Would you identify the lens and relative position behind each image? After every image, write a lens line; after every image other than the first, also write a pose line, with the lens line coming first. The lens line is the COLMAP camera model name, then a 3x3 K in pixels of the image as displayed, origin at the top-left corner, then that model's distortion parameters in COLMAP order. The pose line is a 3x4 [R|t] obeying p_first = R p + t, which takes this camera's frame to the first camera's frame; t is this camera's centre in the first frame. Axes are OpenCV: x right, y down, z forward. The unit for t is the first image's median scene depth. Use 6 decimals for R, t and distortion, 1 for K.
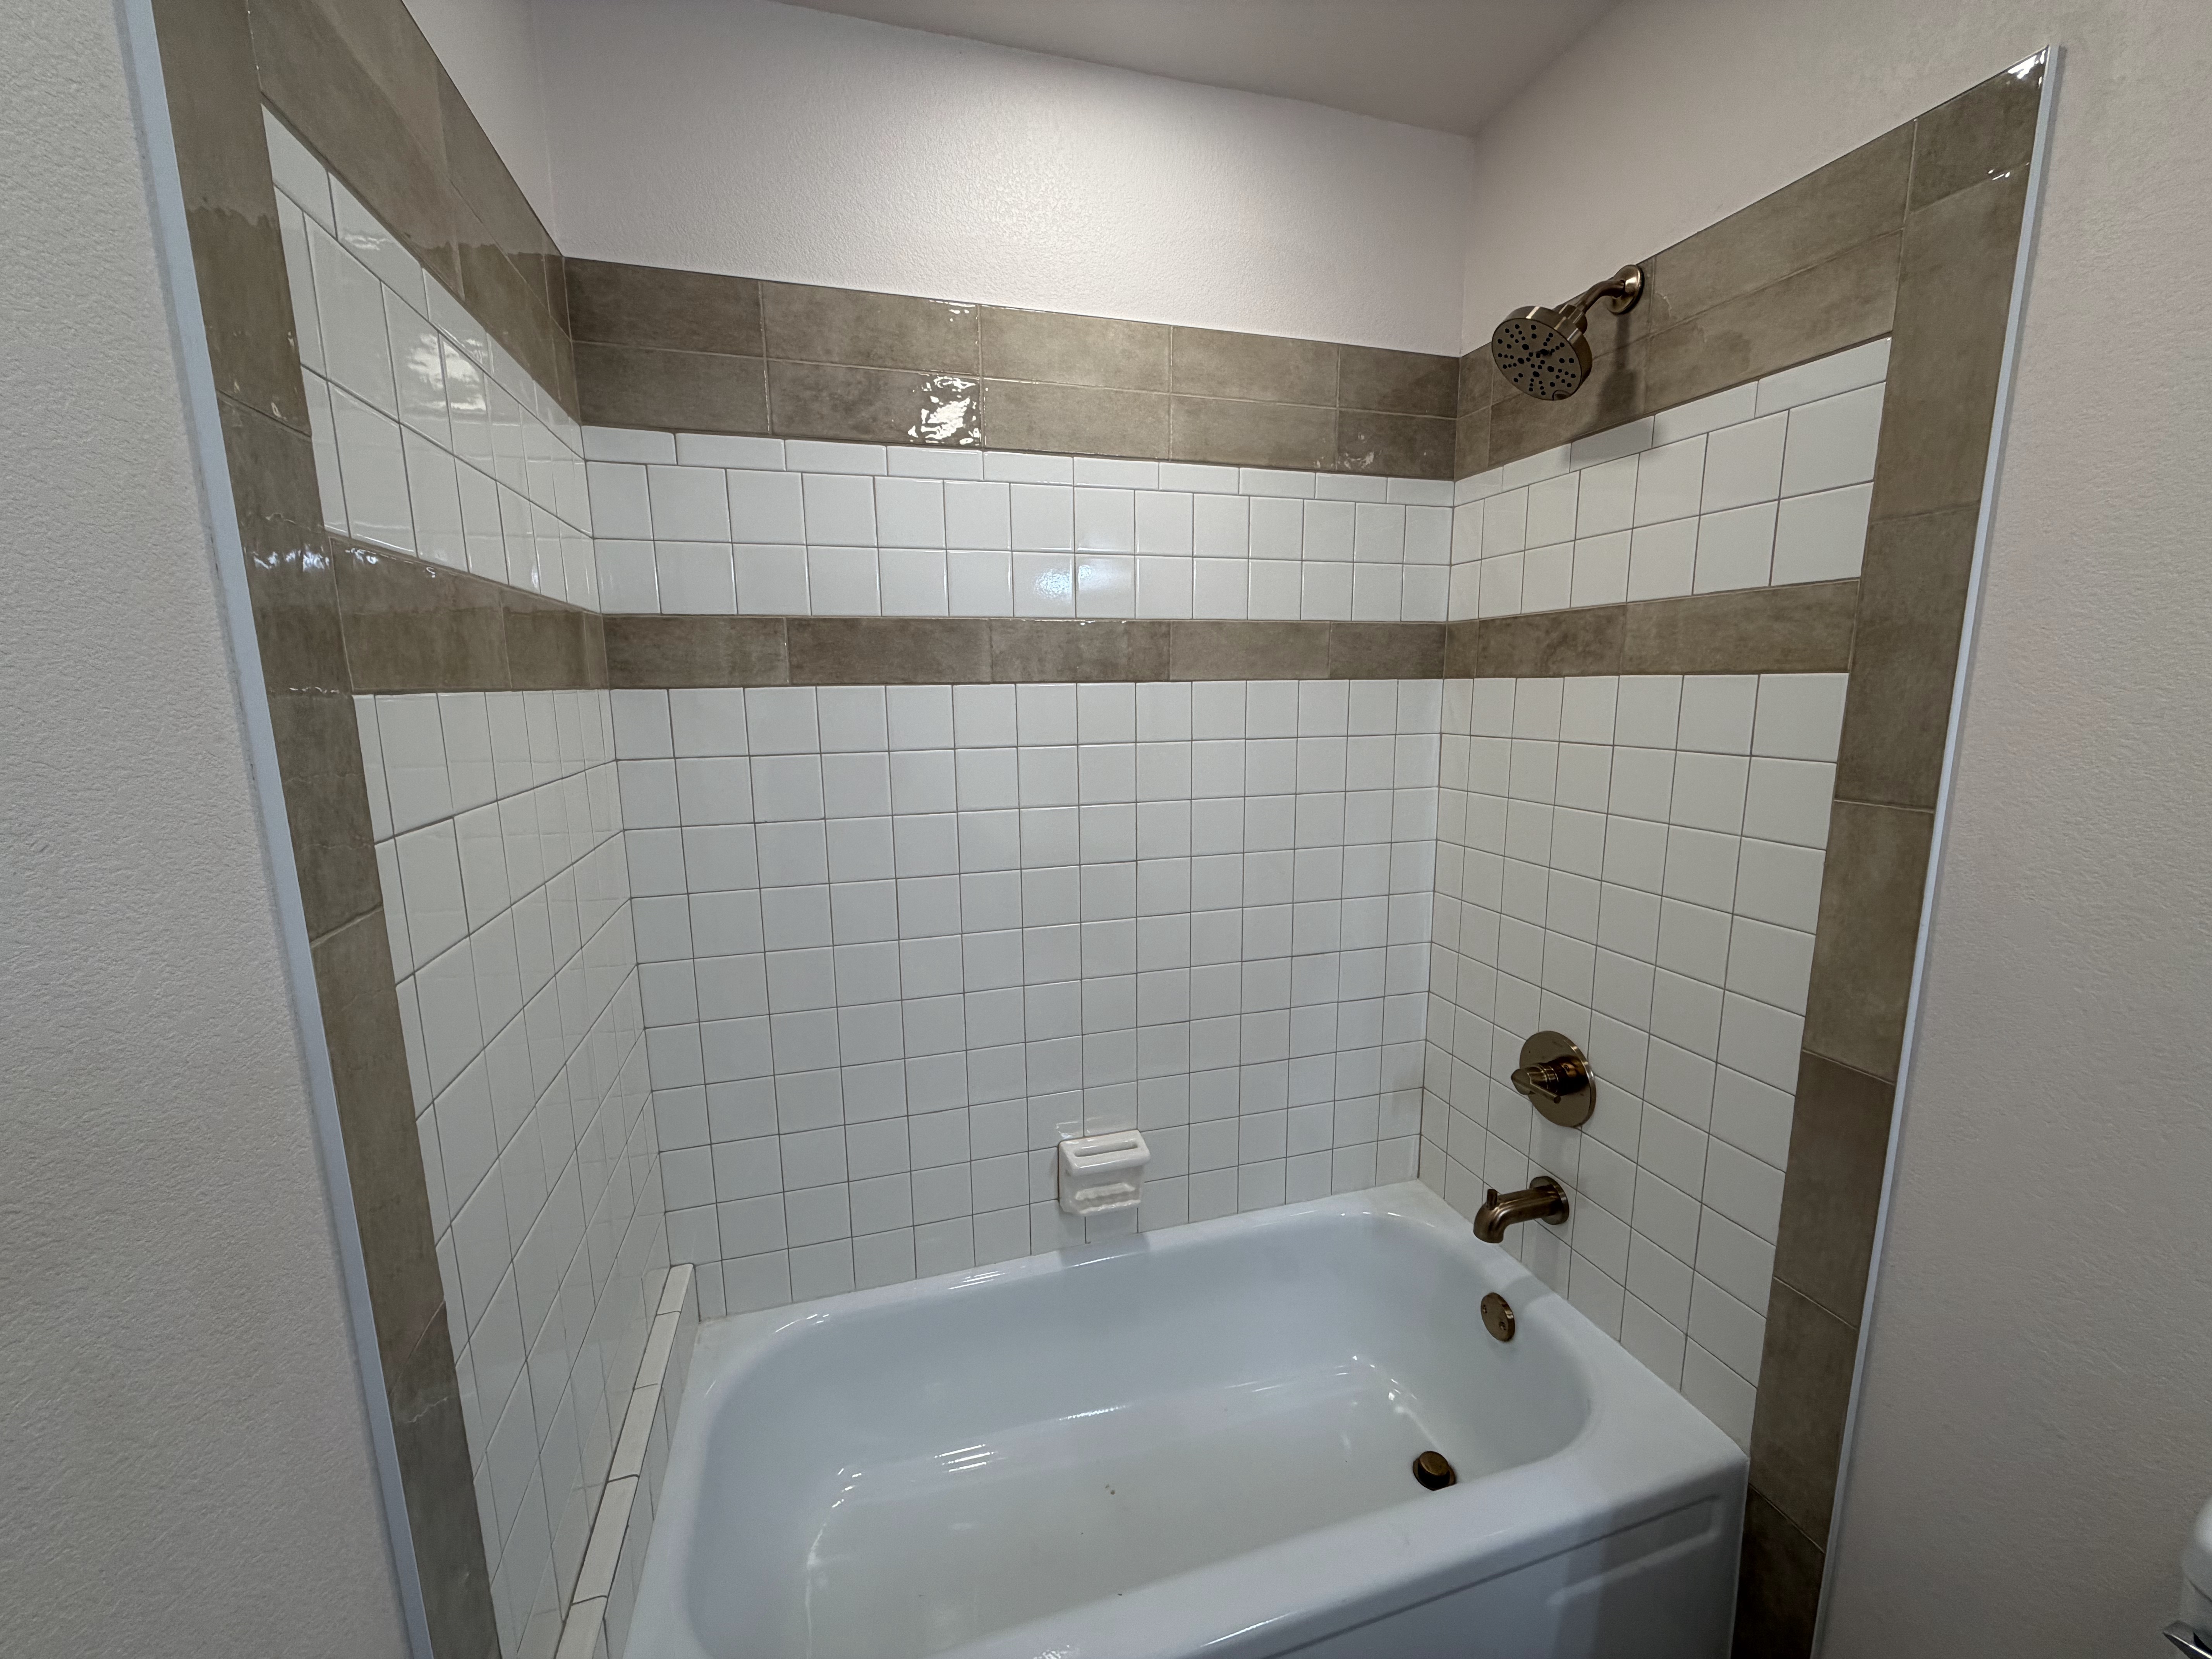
lens RADIAL K [[878.2, 0, 1101.1], [0, 878.2, 832.2], [0, 0, 1]] dist [-0.000103, 0.000053]
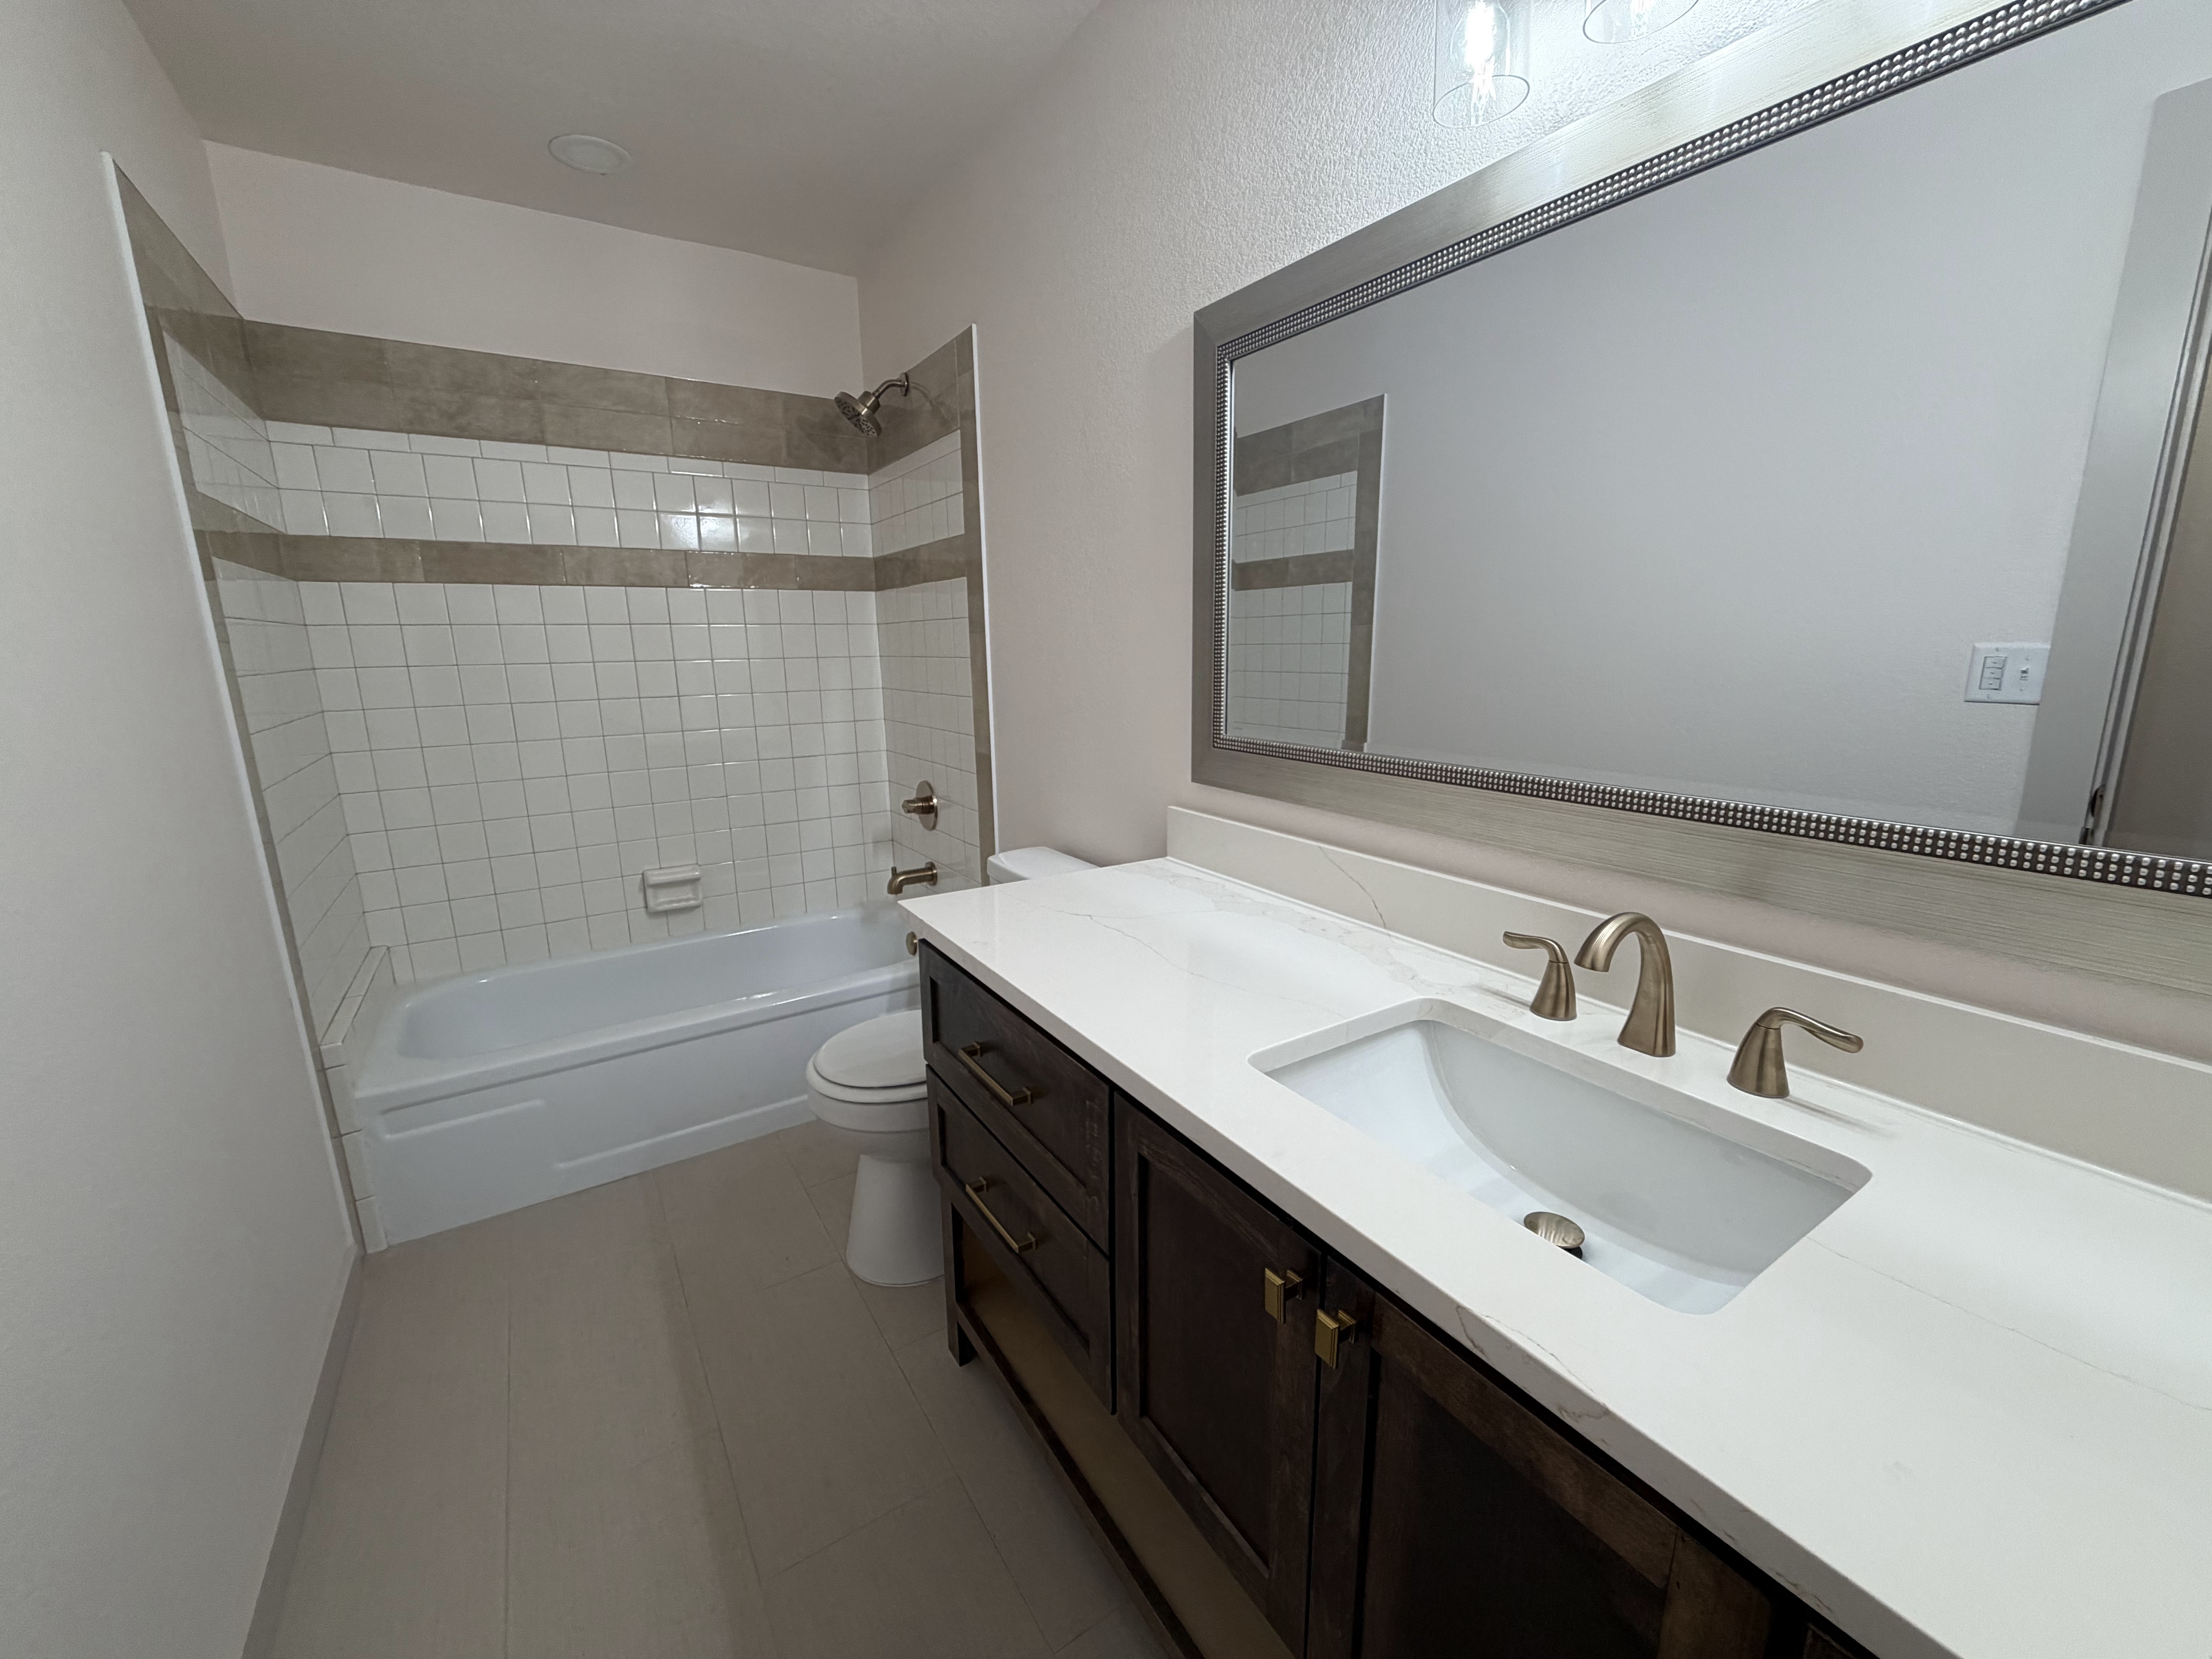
lens RADIAL K [[878.2, 0, 1101.1], [0, 878.2, 832.2], [0, 0, 1]] dist [-0.000103, 0.000053]
pose [[0.962270, -0.059592, 0.265492, 0.399641], [0.048790, 0.997698, 0.047103, 0.282818], [-0.267687, -0.032373, 0.962962, -0.941071]]
